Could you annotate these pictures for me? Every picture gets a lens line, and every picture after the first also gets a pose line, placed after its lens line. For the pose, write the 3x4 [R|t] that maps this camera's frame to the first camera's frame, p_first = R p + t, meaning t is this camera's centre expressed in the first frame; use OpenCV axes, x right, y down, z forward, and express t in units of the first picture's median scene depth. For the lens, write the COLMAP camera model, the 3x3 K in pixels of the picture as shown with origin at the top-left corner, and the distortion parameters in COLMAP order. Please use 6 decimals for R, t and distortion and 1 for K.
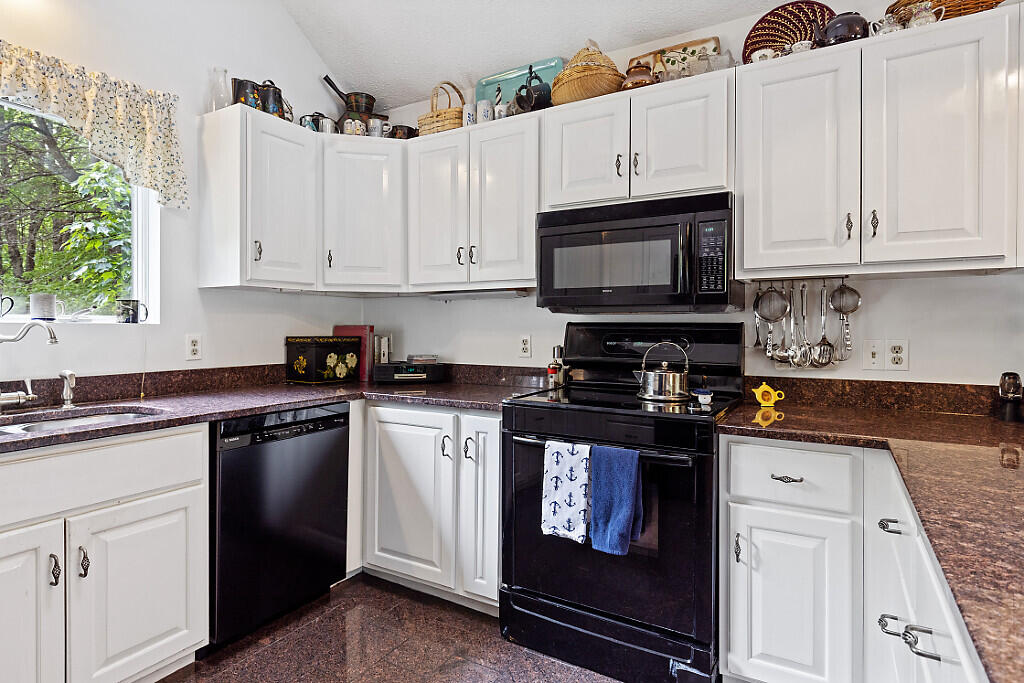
lens RADIAL K [[551.2, 0, 502.0], [0, 551.2, 327.3], [0, 0, 1]] dist [-0.001303, 0.000168]
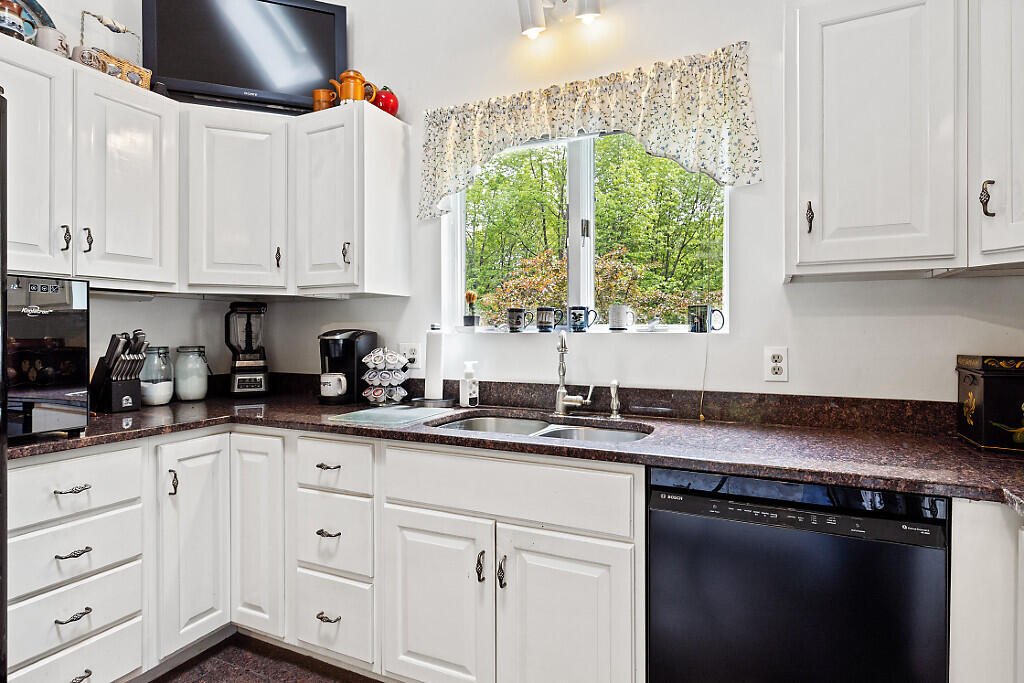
lens RADIAL K [[551.2, 0, 502.0], [0, 551.2, 327.3], [0, 0, 1]] dist [-0.001303, 0.000168]
pose [[0.085706, -0.010058, -0.996270, 0.170154], [-0.002099, 0.999945, -0.010275, -0.006123], [0.996318, 0.002972, 0.085680, 0.646948]]
